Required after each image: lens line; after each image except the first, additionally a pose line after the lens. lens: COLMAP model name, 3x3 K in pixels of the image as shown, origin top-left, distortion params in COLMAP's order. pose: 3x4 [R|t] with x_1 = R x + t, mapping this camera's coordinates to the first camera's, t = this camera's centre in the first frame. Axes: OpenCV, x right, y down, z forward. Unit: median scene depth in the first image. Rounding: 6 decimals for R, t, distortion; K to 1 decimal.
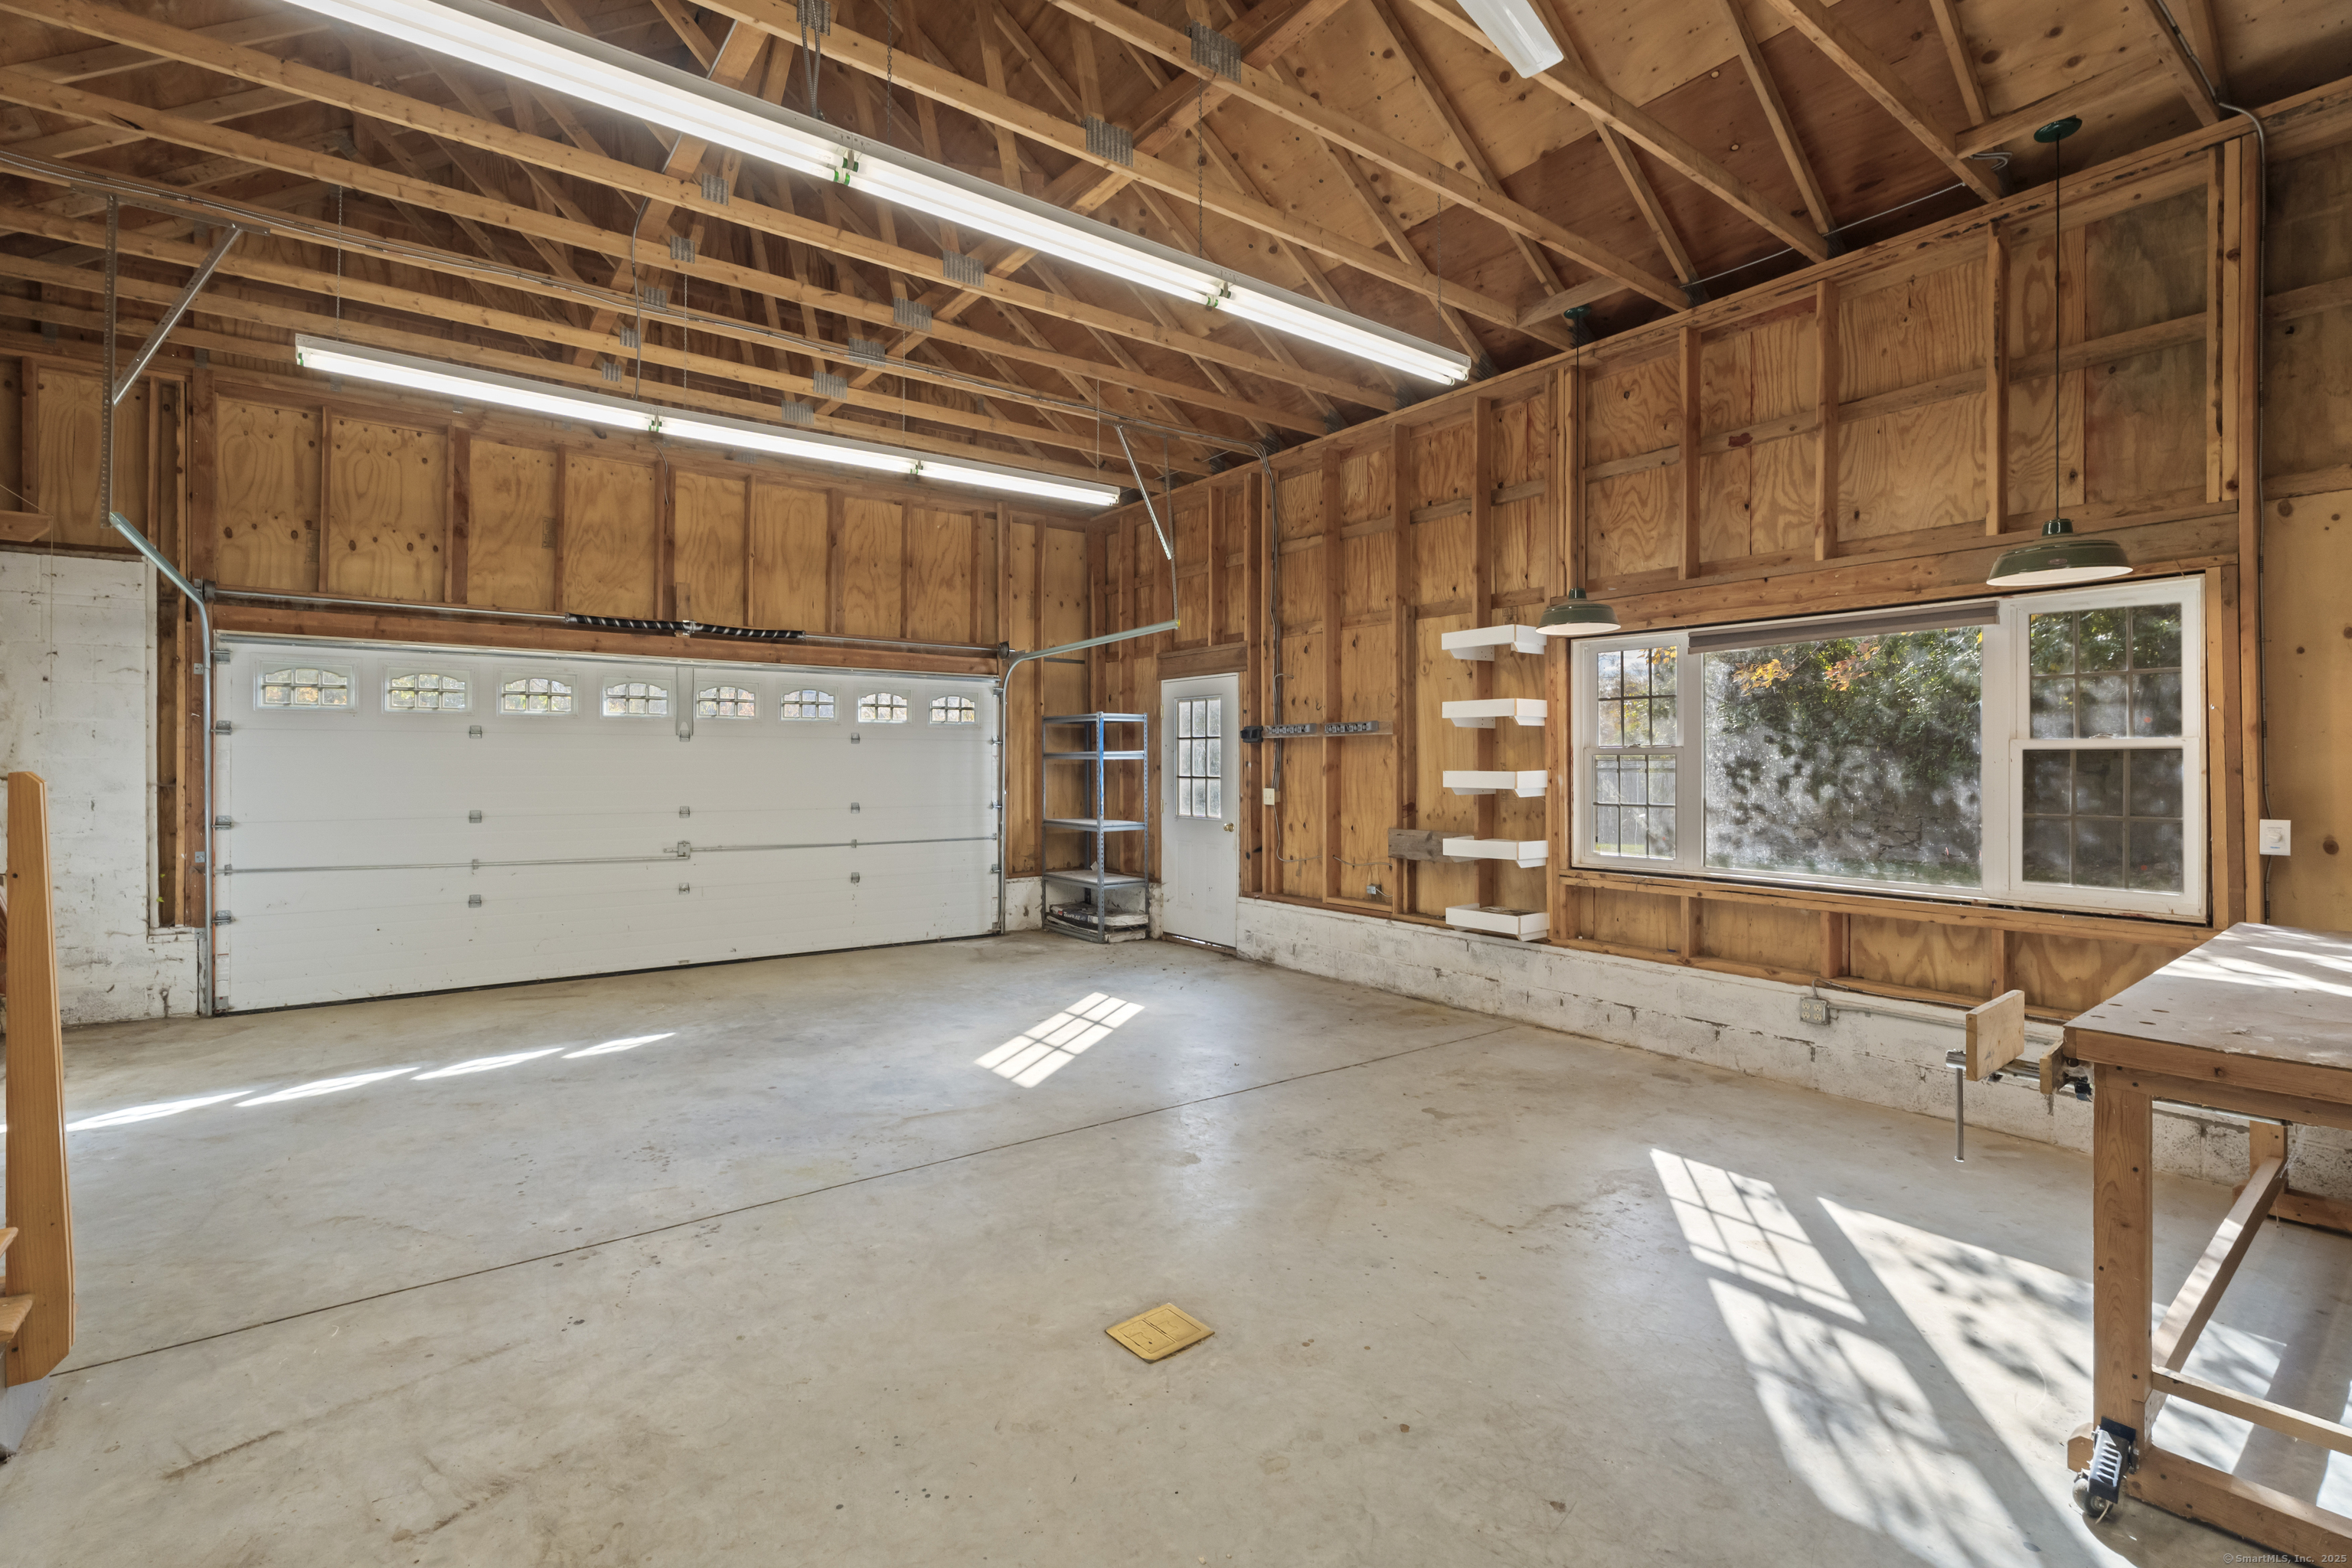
lens RADIAL K [[1054.5, 0, 1176.0], [0, 1054.5, 784.0], [0, 0, 1]] dist [-0.000394, -0.004933]
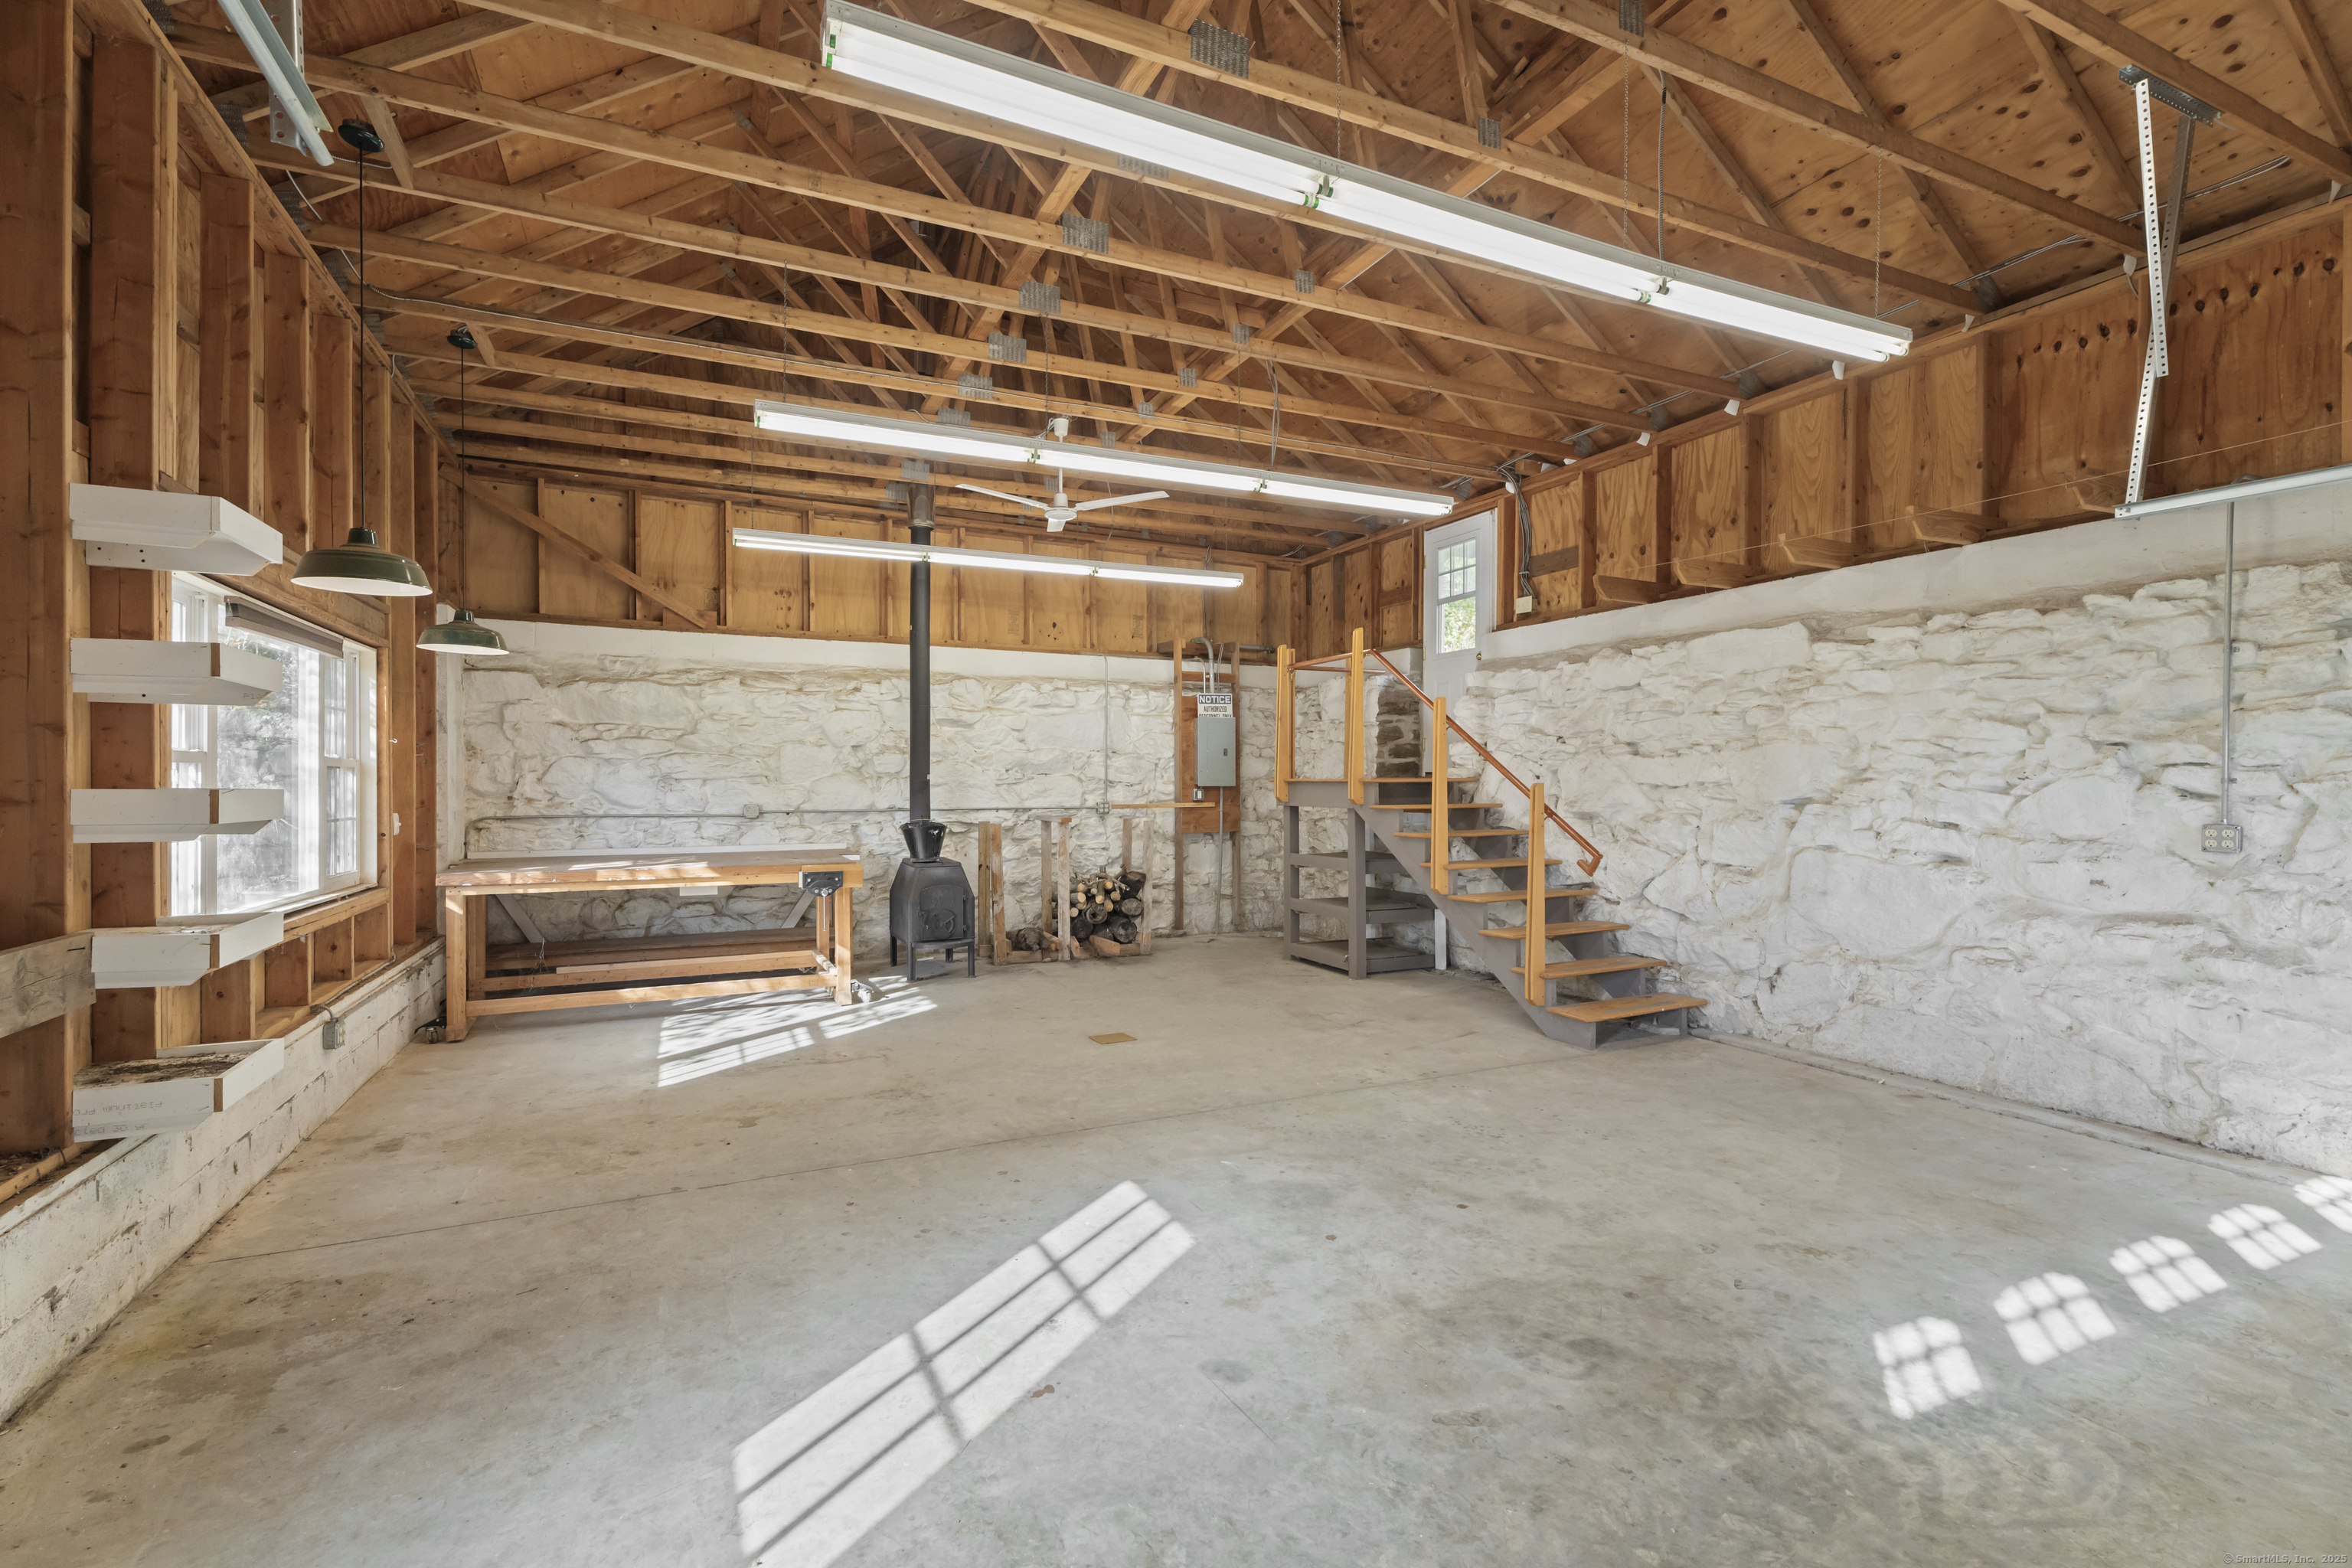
lens RADIAL K [[1041.6, 0, 1172.7], [0, 1041.6, 779.9], [0, 0, 1]] dist [0.002096, -0.003196]
pose [[-0.979302, -0.001587, 0.202400, -0.354551], [0.001503, 0.999885, 0.015113, -0.031014], [-0.202401, 0.015104, -0.979186, 1.897854]]
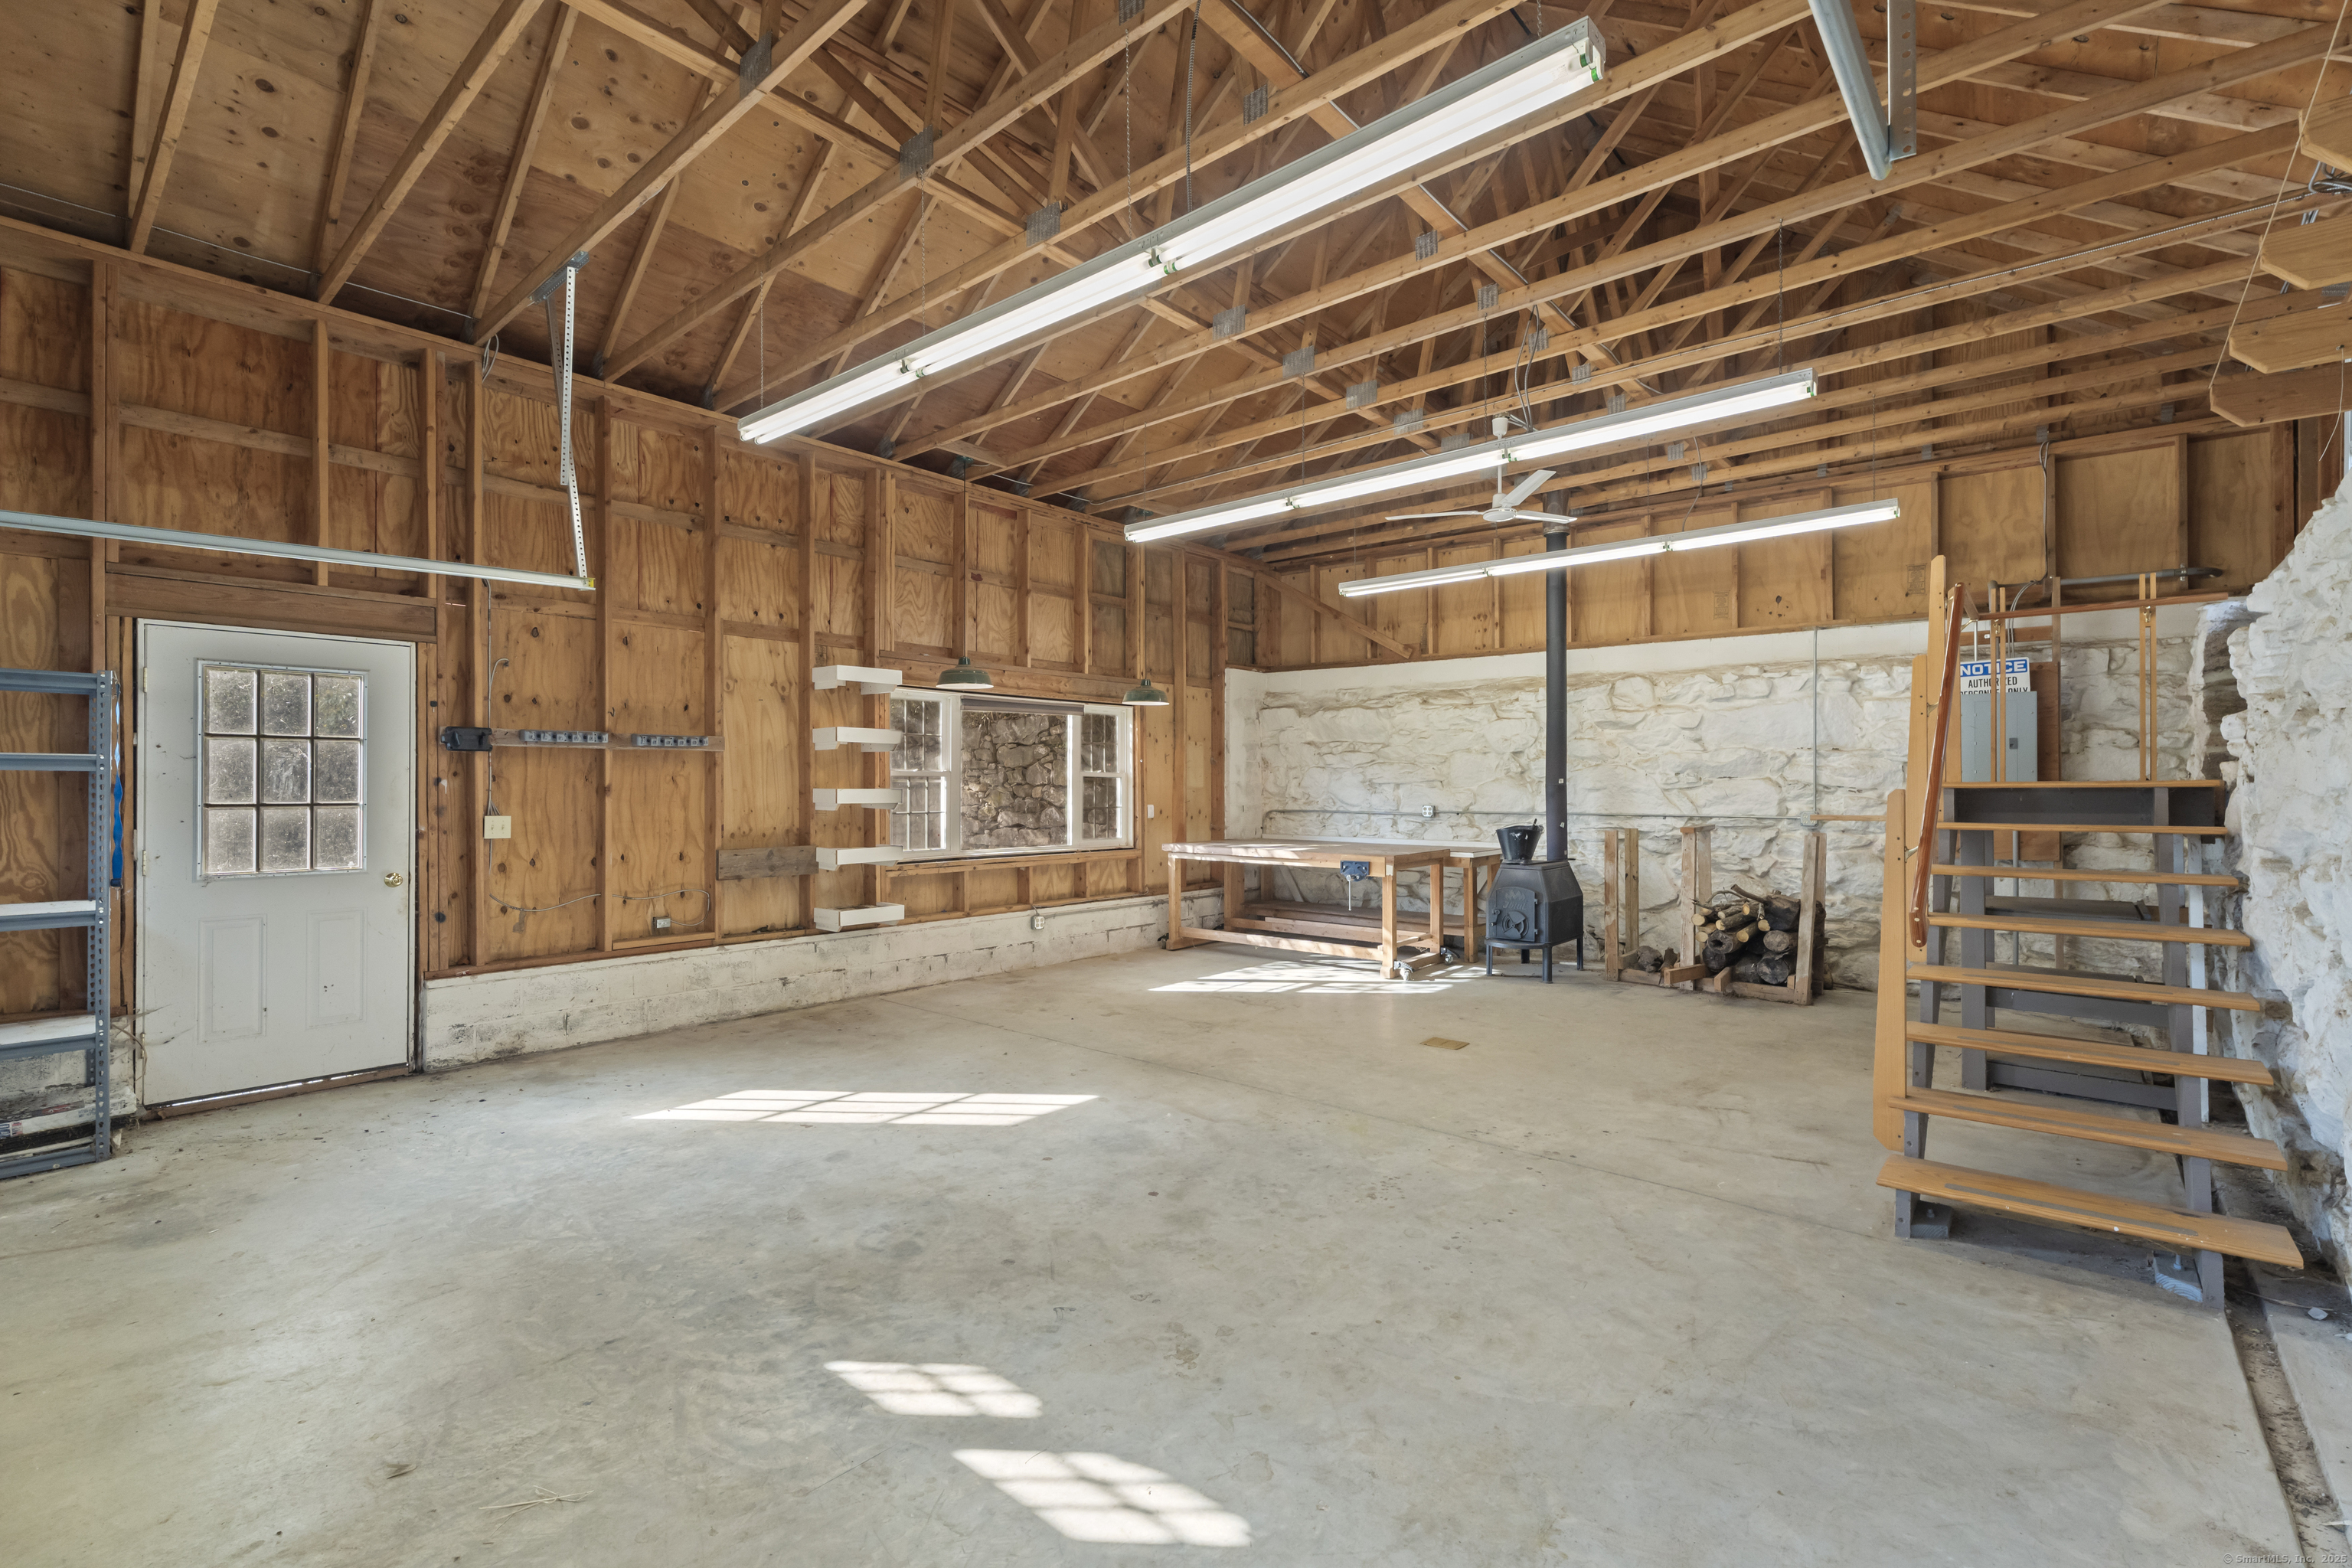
lens RADIAL K [[1041.6, 0, 1172.7], [0, 1041.6, 779.9], [0, 0, 1]] dist [0.002096, -0.003196]
pose [[-0.215161, 0.001616, 0.976577, -1.233891], [0.014835, 0.999889, 0.001613, -0.024751], [-0.976466, 0.014834, -0.215161, 1.233736]]
